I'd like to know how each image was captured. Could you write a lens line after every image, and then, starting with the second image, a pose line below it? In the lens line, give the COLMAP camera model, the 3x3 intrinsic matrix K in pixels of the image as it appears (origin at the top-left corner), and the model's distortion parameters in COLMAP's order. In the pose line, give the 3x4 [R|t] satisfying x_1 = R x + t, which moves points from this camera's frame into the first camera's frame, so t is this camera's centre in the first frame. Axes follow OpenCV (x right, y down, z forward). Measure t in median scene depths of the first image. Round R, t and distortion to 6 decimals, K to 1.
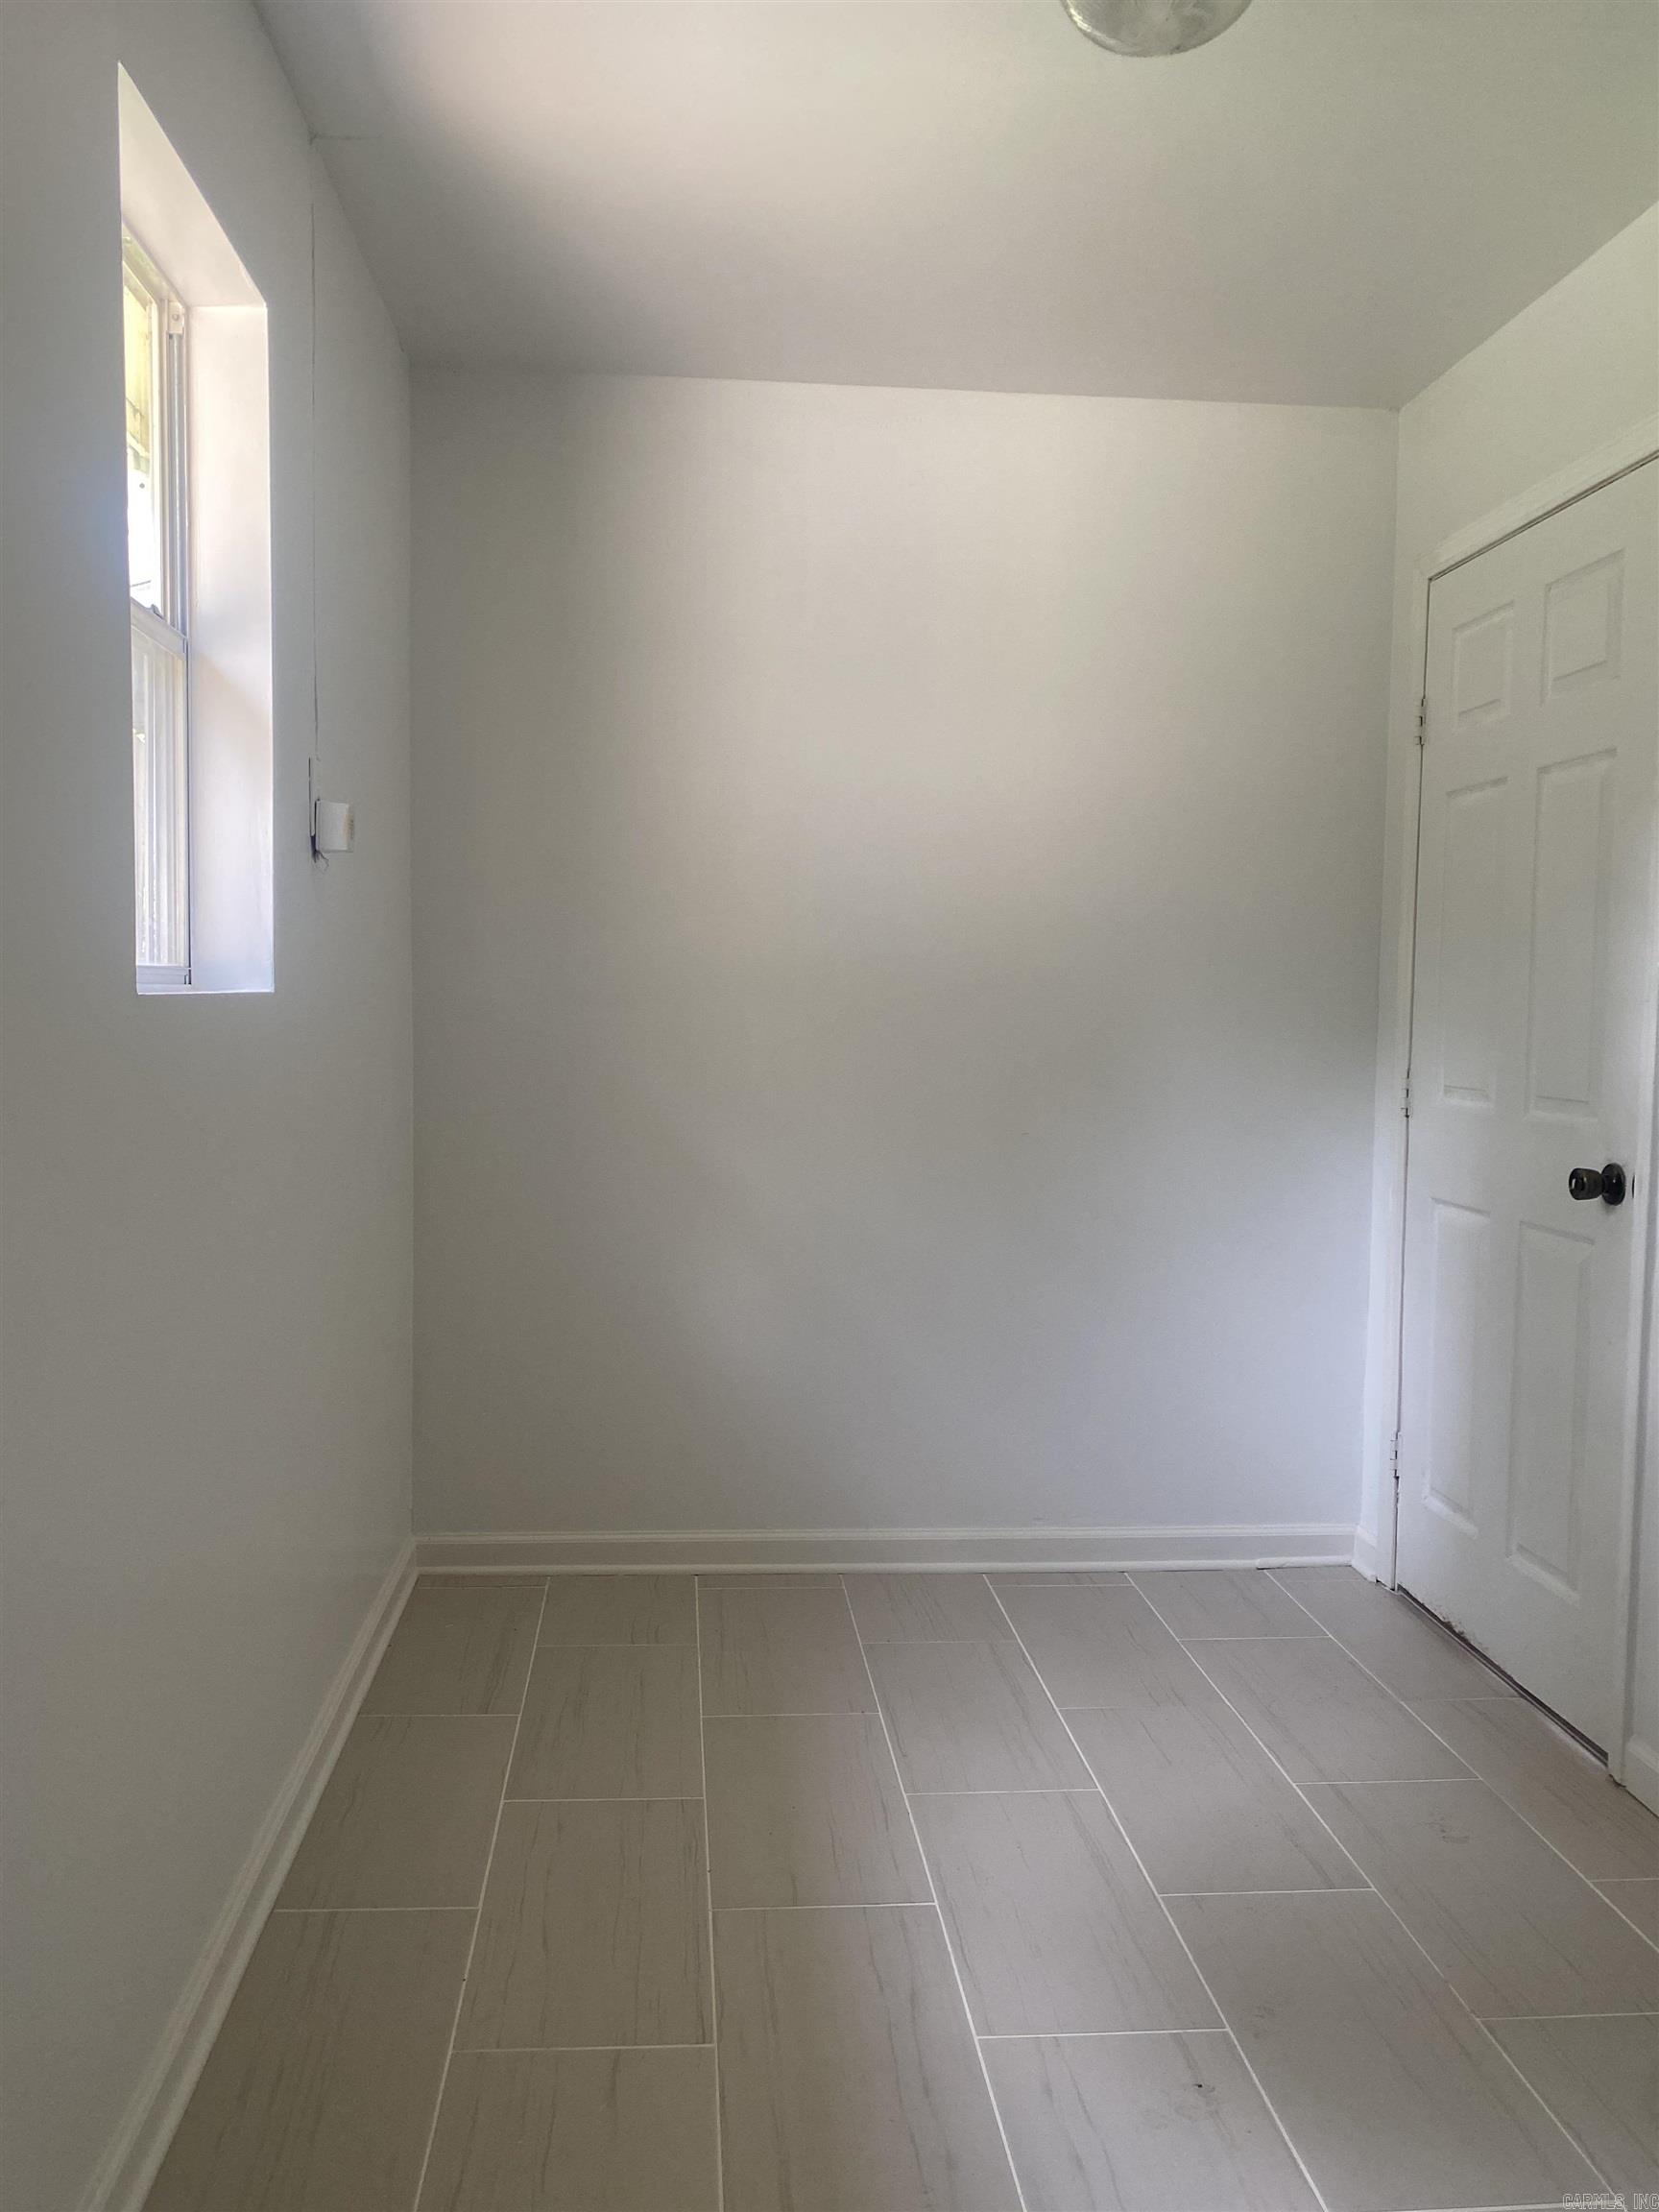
lens RADIAL K [[1683.1, 0, 818.6], [0, 1683.1, 1108.5], [0, 0, 1]] dist [0.028745, -0.037621]
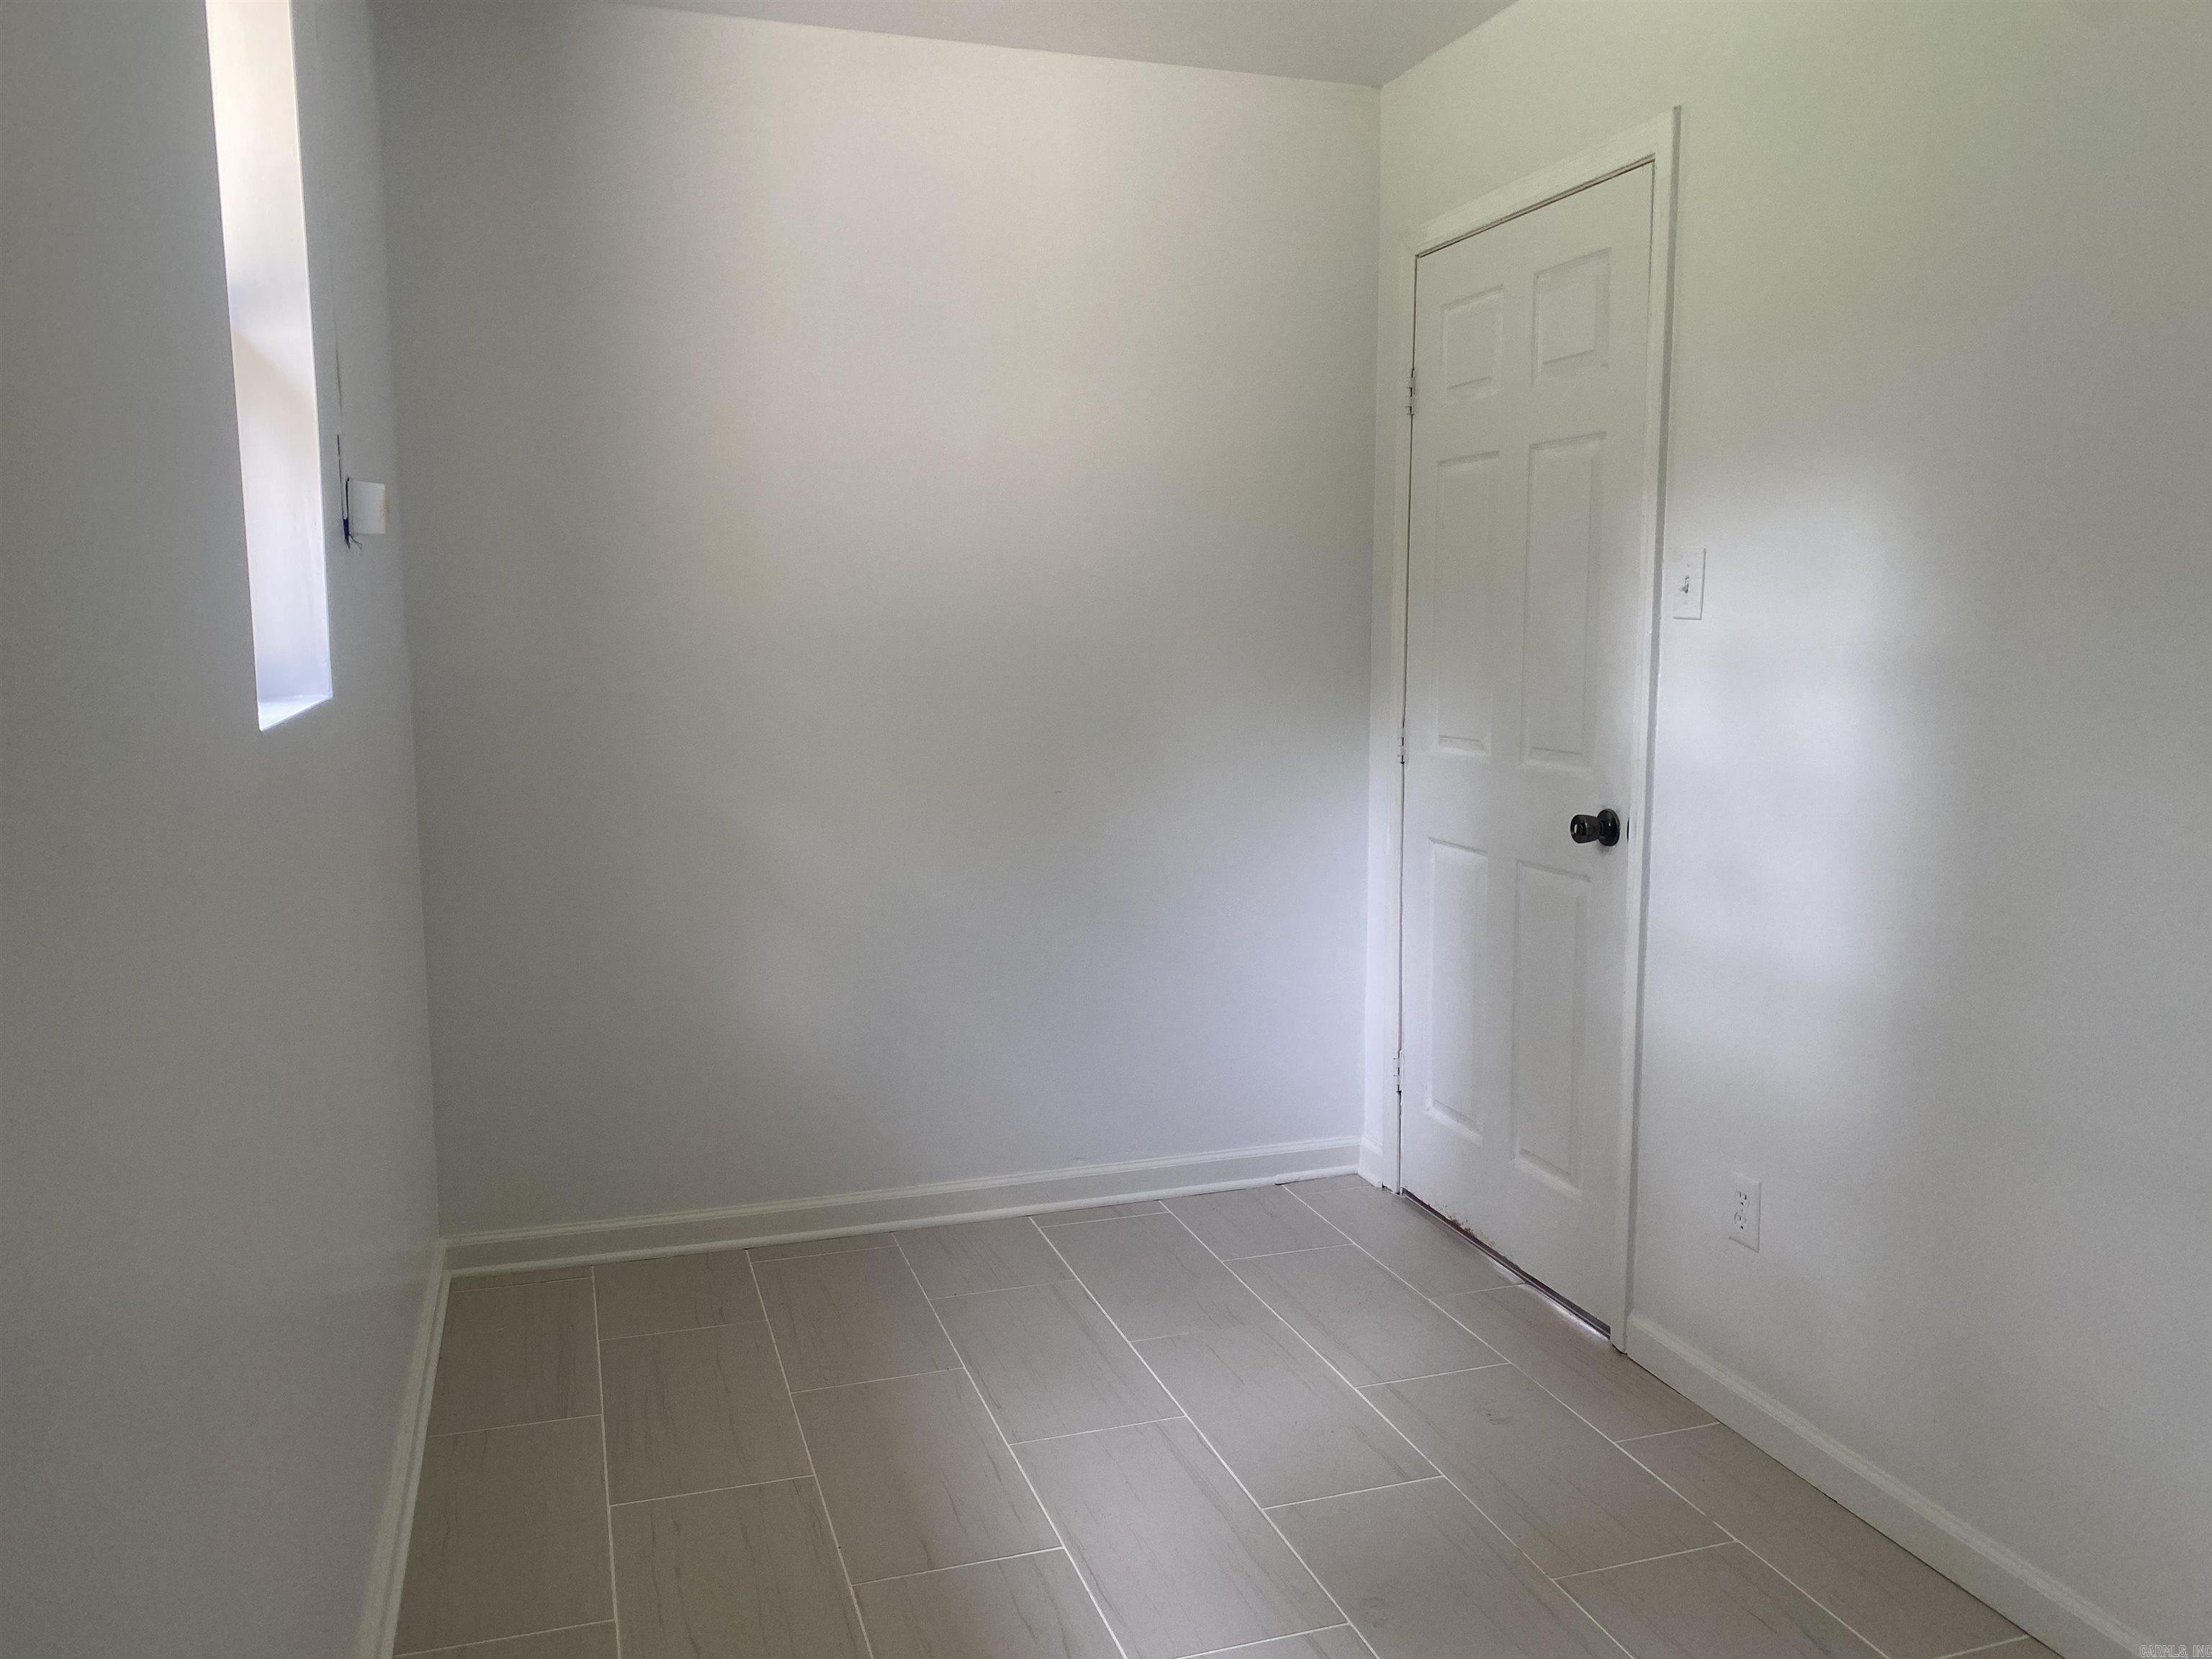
lens RADIAL K [[1683.1, 0, 1086.9], [0, 1683.1, 821.4], [0, 0, 1]] dist [0.028745, -0.037621]
pose [[0.970439, -0.046139, 0.236896, -0.113802], [0.030328, 0.997089, 0.069960, -0.042517], [-0.239434, -0.060707, 0.969013, 0.001845]]
